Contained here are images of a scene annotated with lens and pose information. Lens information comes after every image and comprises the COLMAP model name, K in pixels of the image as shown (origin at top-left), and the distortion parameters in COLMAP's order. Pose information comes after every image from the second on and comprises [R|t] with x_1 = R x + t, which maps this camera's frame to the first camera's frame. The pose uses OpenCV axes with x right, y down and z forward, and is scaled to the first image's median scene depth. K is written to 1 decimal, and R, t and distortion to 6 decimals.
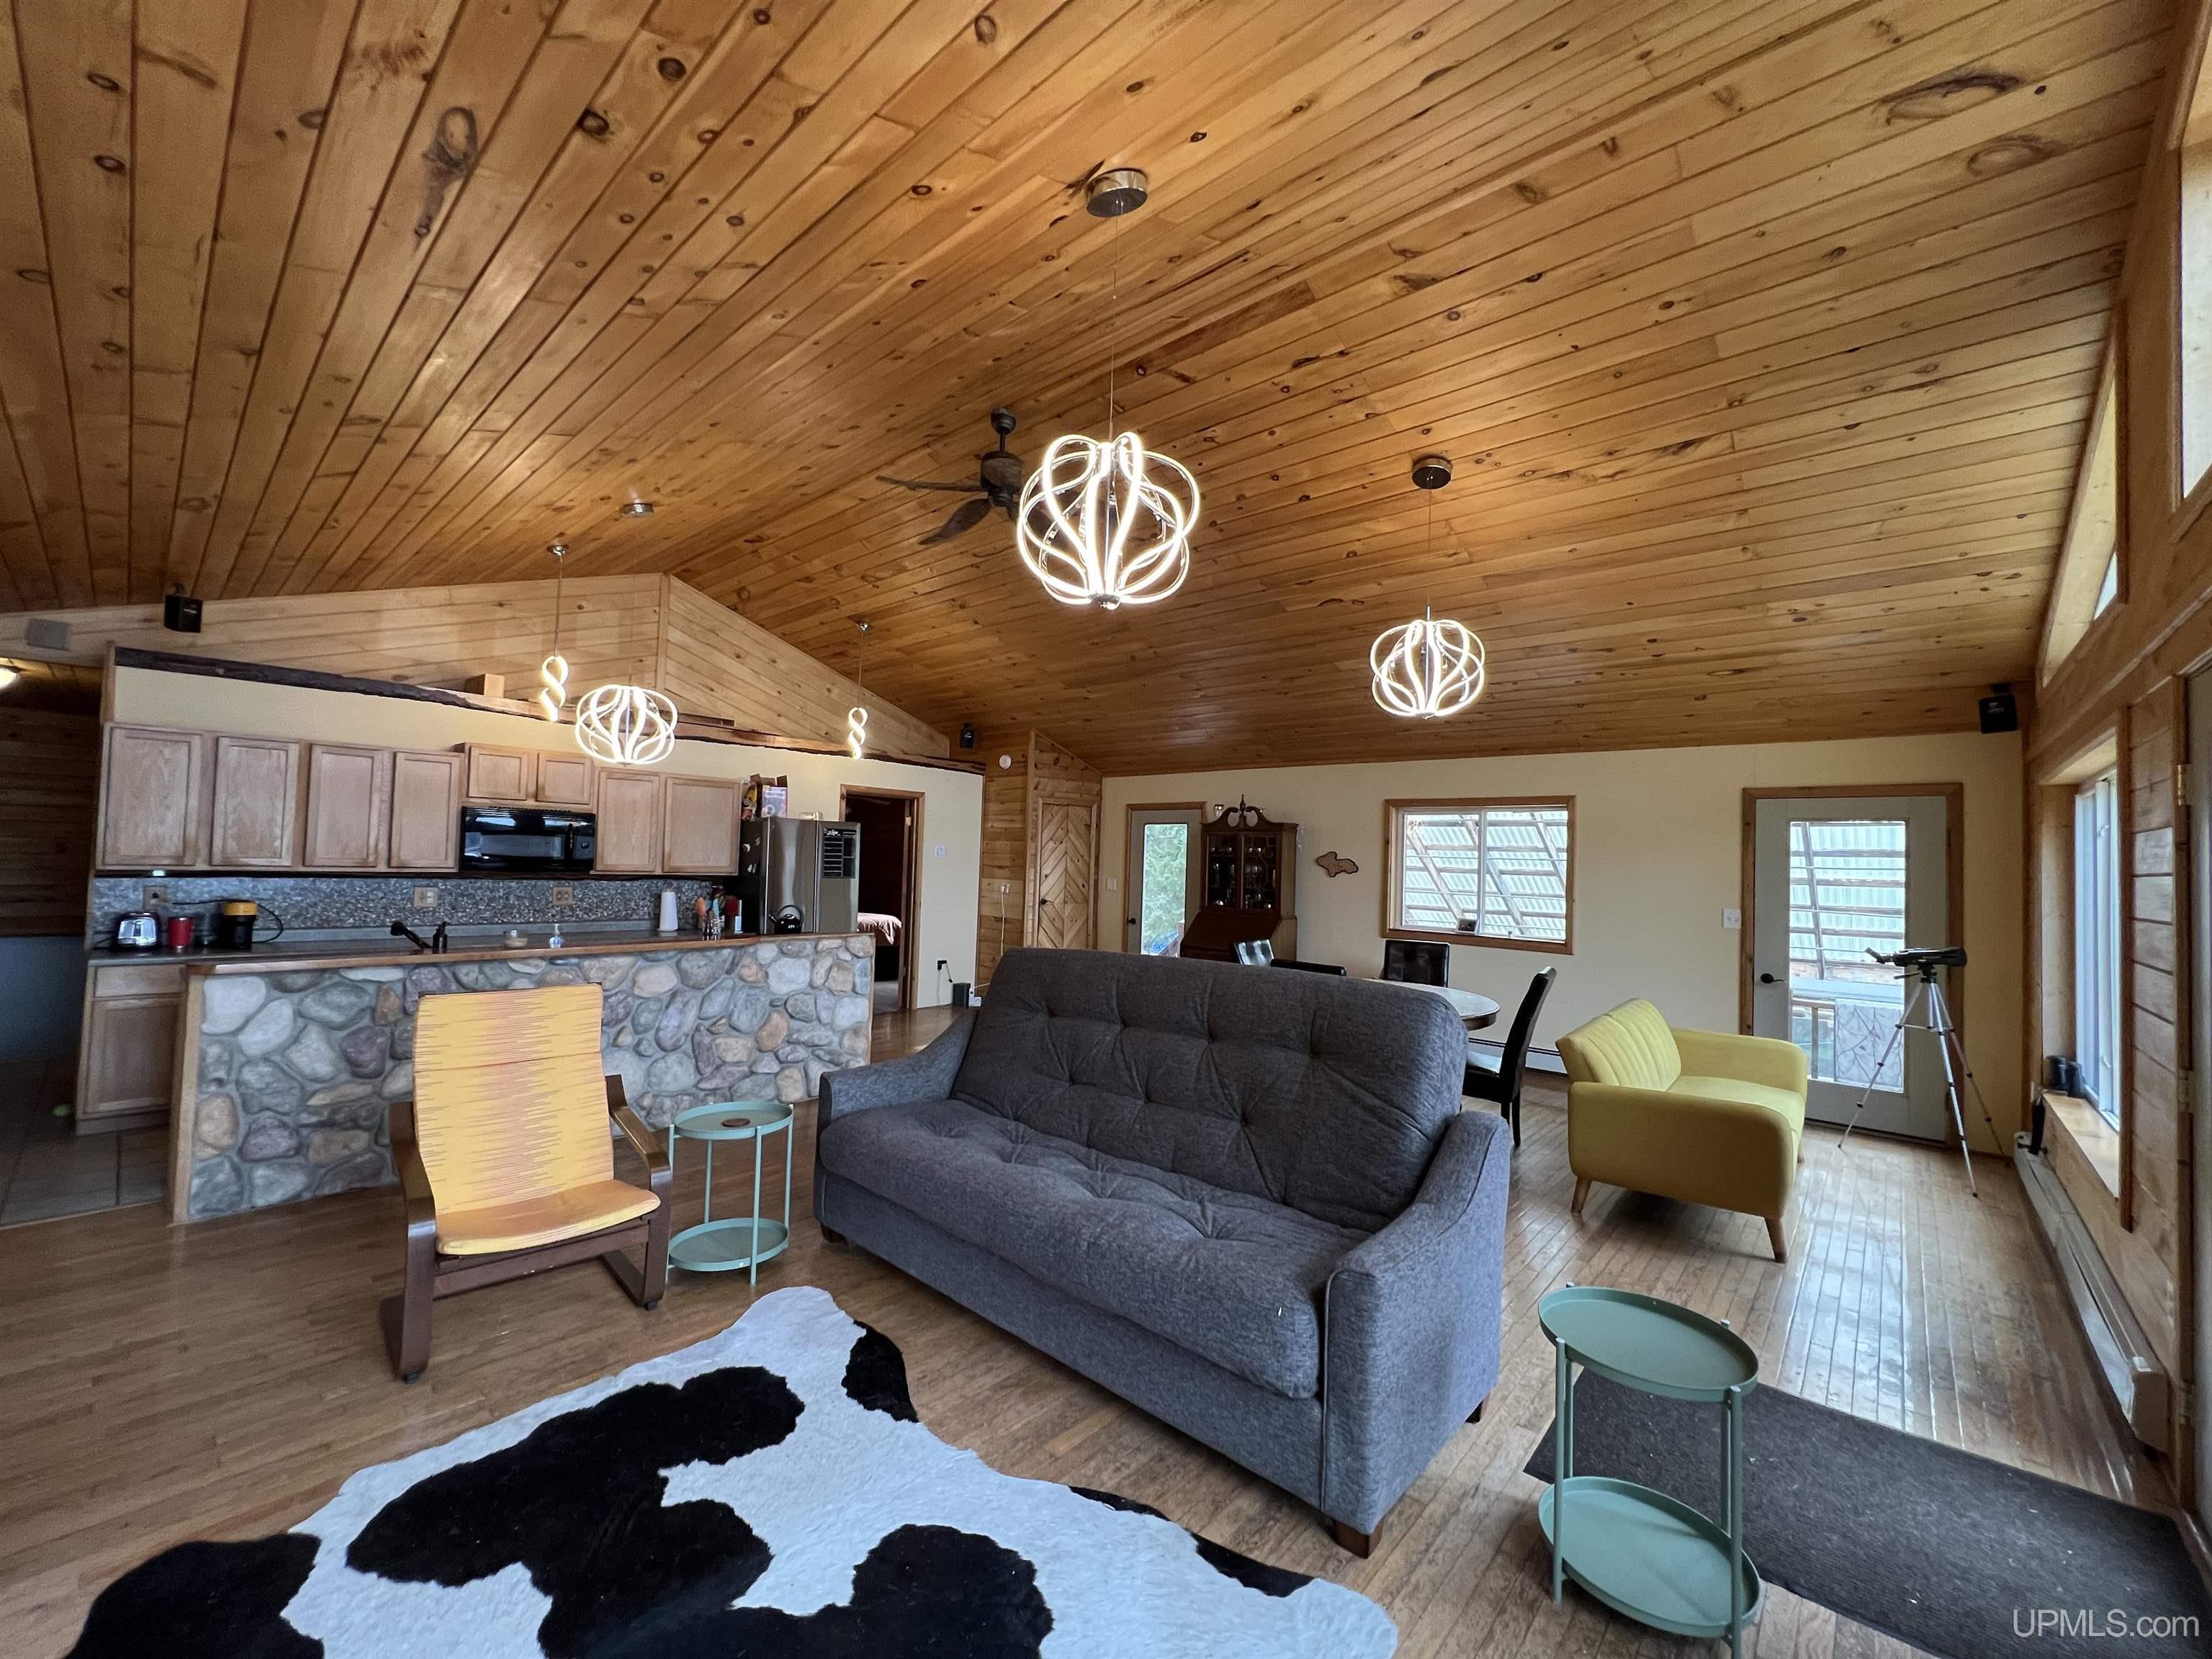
lens RADIAL K [[877.6, 0, 1105.2], [0, 877.6, 834.5], [0, 0, 1]] dist [-0.002434, -0.000363]
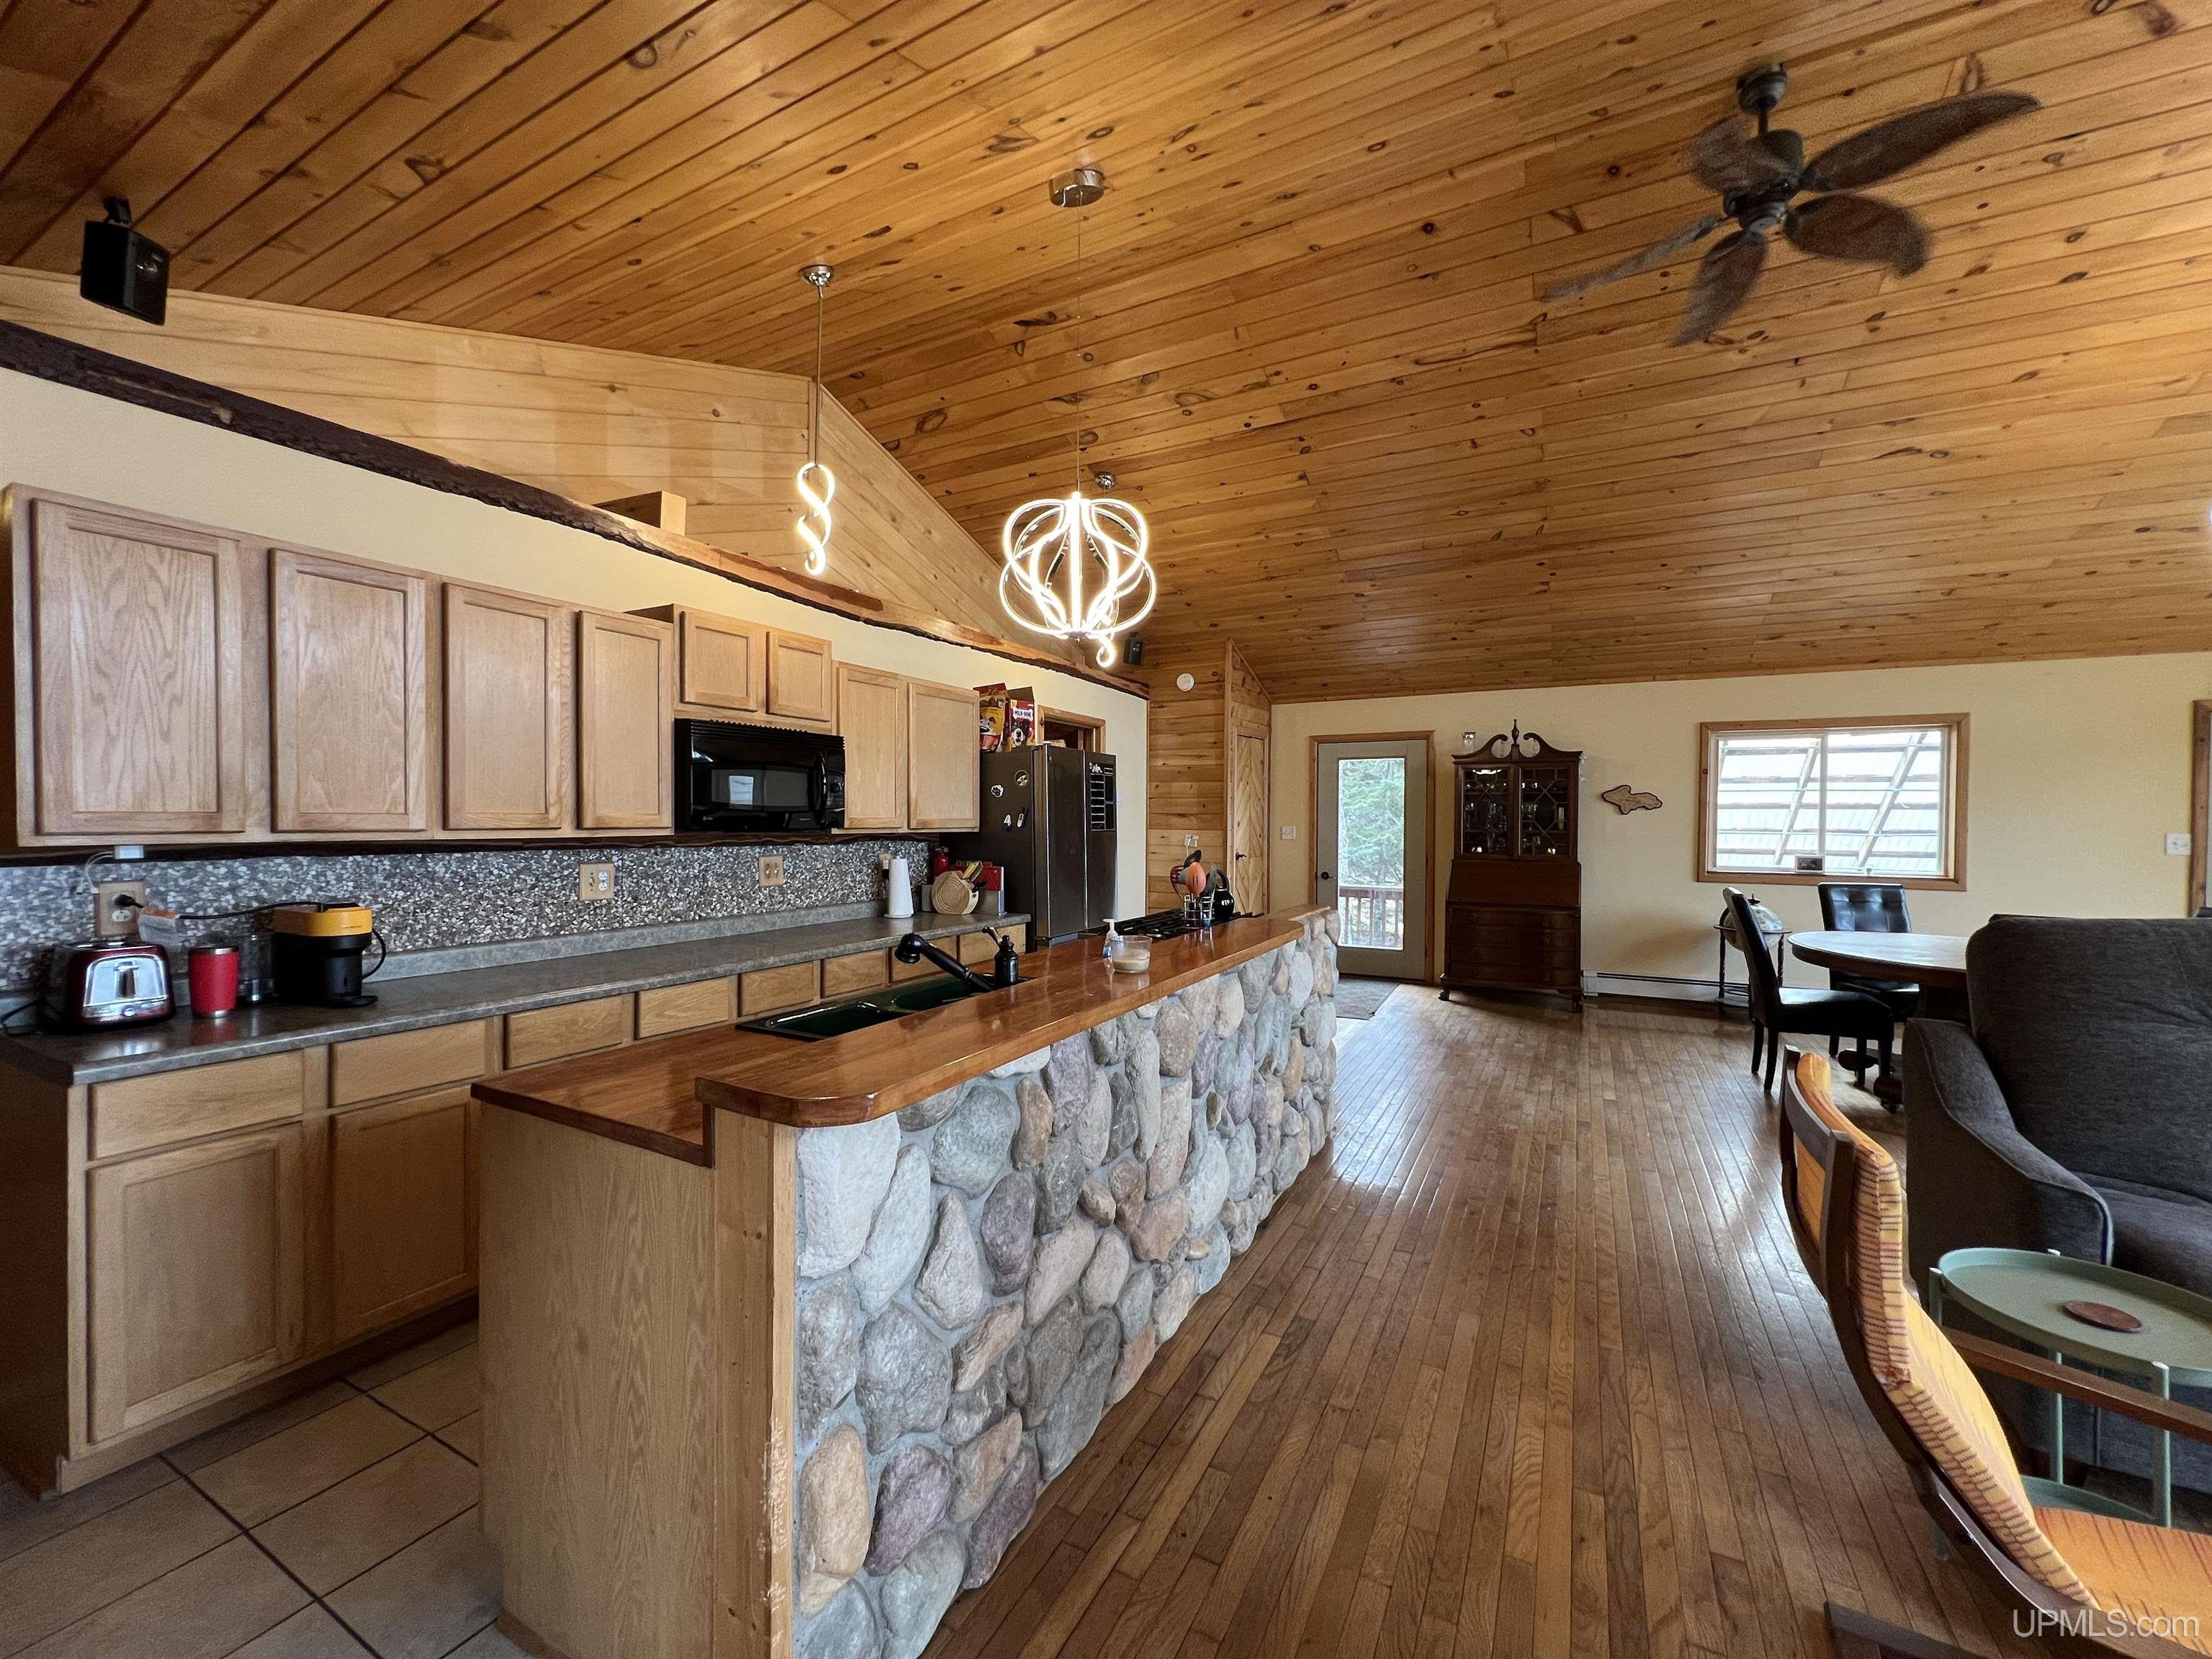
lens RADIAL K [[883.1, 0, 1110.6], [0, 883.1, 831.9], [0, 0, 1]] dist [-0.000666, -0.000451]
pose [[0.972035, -0.029462, 0.232980, -0.532769], [0.018023, 0.998532, 0.051077, 0.015045], [-0.234142, -0.045450, 0.971139, 0.339059]]
